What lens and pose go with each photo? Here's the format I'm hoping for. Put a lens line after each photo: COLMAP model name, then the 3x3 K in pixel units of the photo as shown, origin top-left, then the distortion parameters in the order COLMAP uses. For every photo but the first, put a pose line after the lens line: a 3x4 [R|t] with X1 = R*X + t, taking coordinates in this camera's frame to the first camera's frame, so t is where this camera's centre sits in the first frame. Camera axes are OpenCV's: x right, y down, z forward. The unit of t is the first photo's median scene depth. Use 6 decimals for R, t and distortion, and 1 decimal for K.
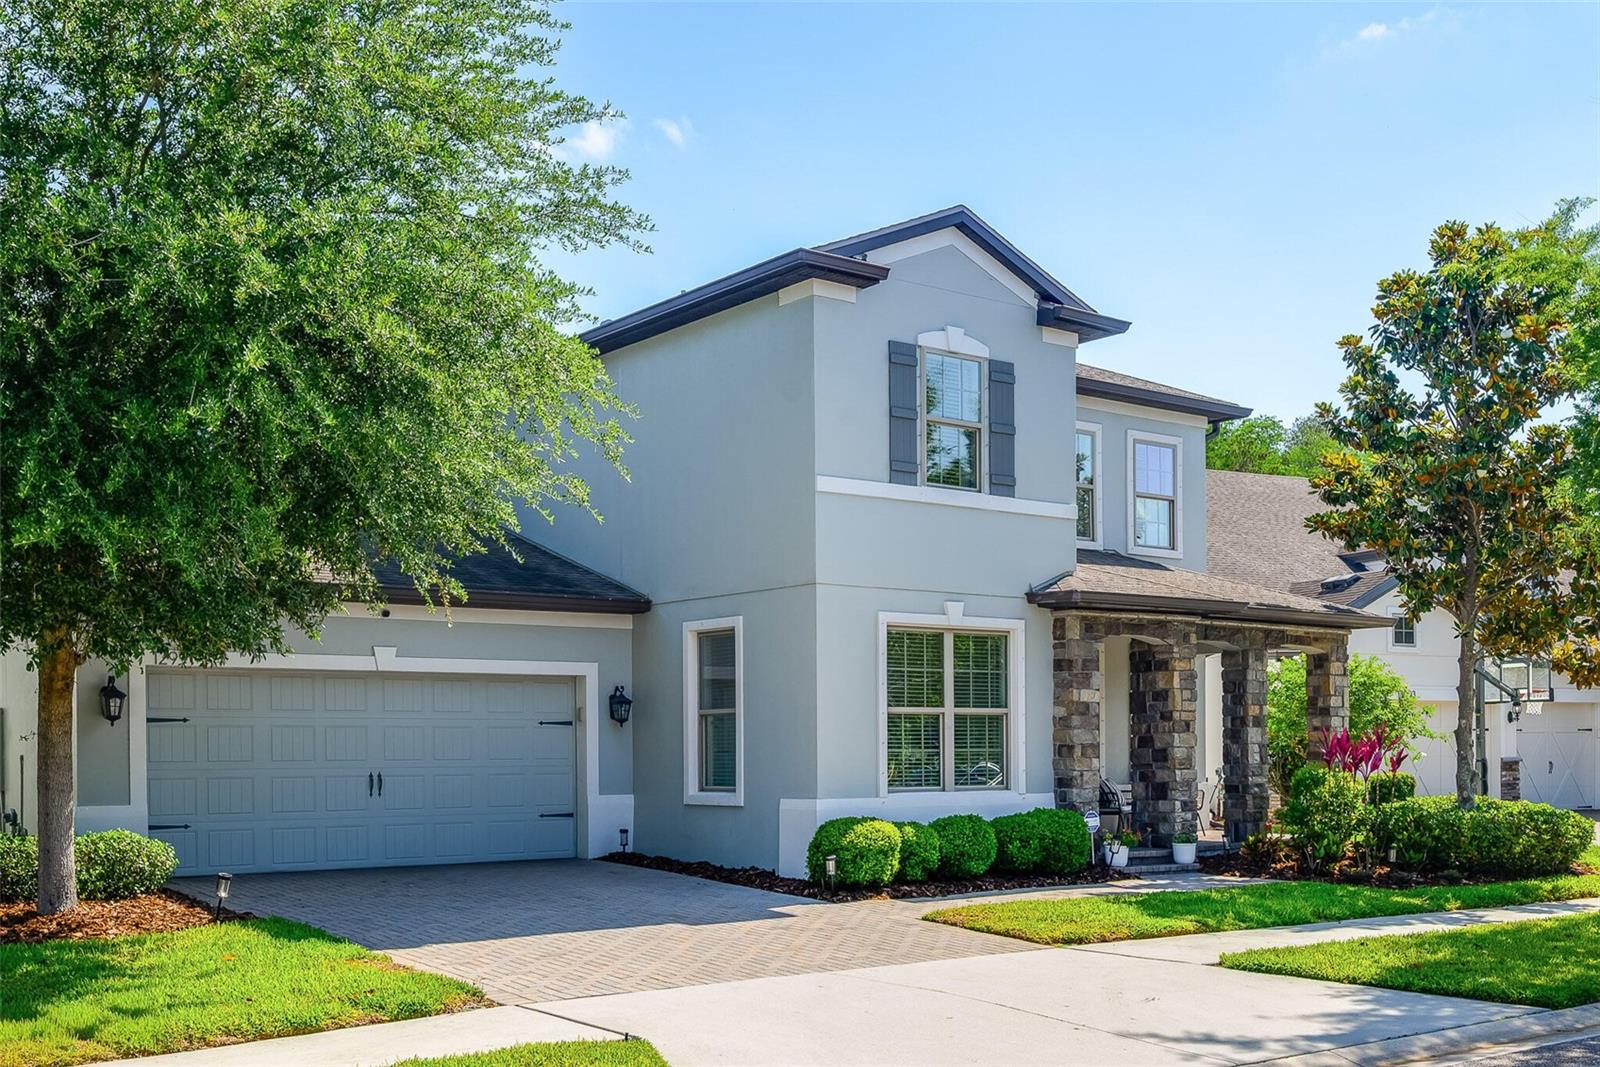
lens RADIAL K [[735.1, 0, 800.0], [0, 735.1, 533.5], [0, 0, 1]] dist [0.001017, 0.000261]
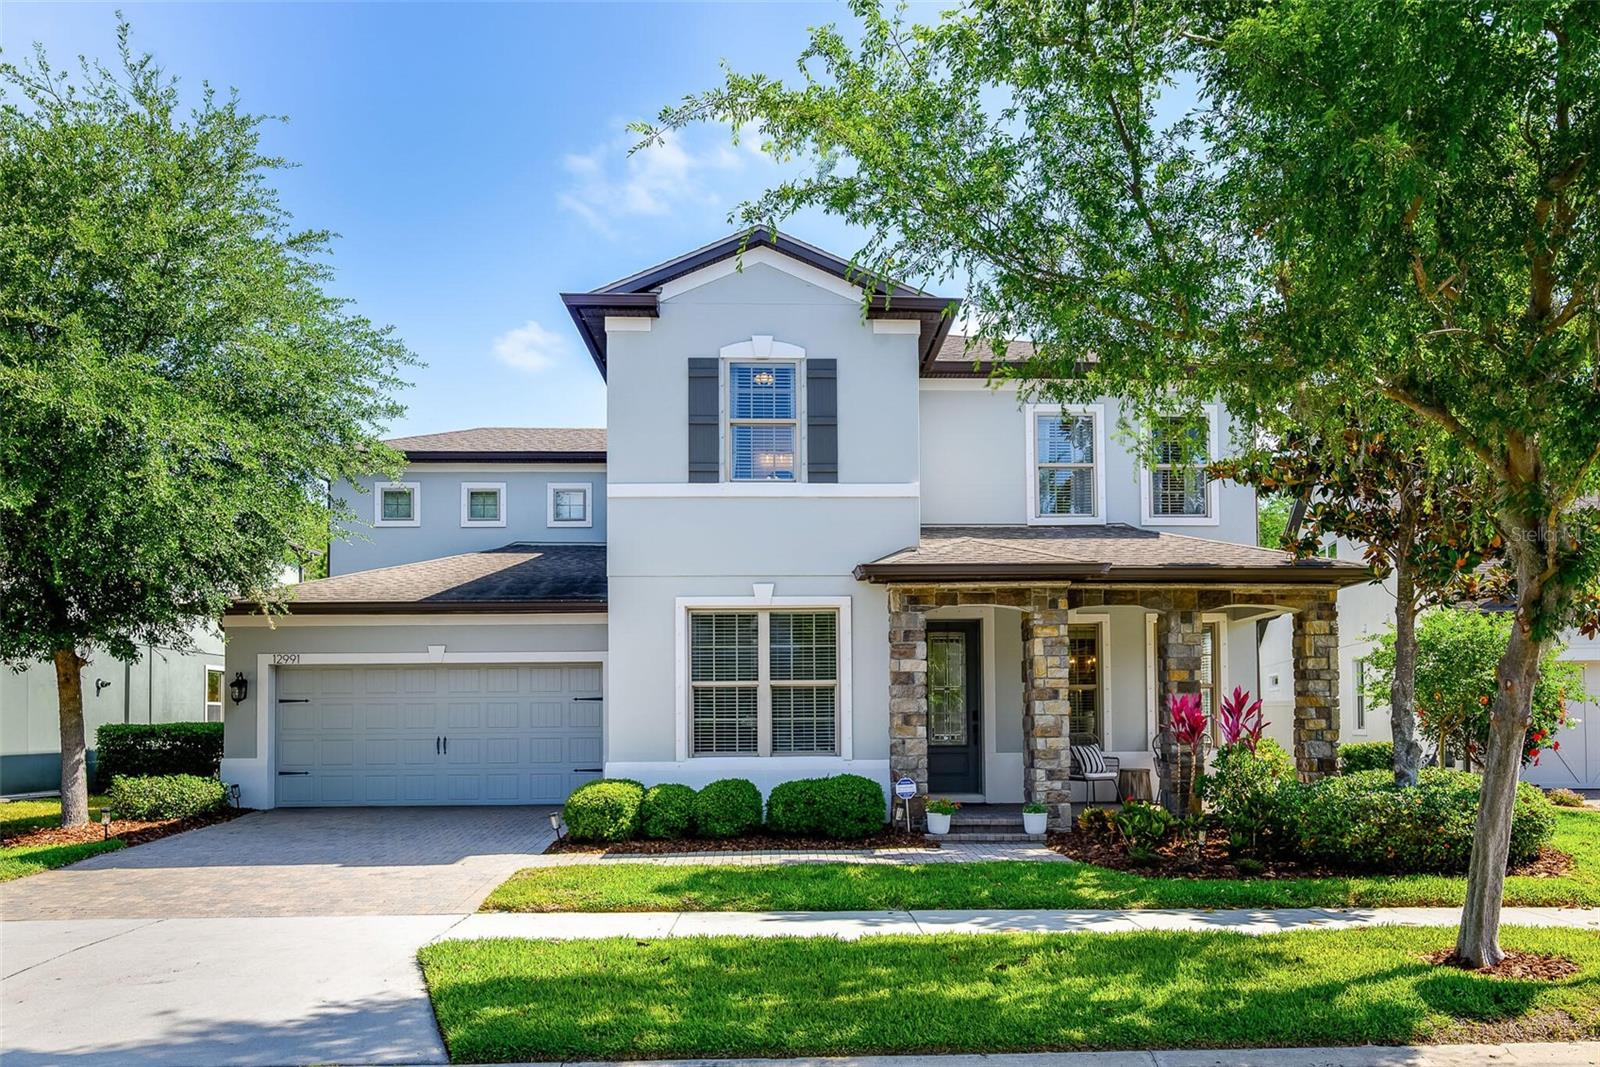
lens RADIAL K [[593.1, 0, 800.0], [0, 593.1, 543.0], [0, 0, 1]] dist [0.001743, 0.000082]
pose [[0.954766, -0.088348, -0.283930, 0.481077], [0.088390, 0.996005, -0.012692, 0.044766], [0.283917, -0.012979, 0.958761, 0.156076]]
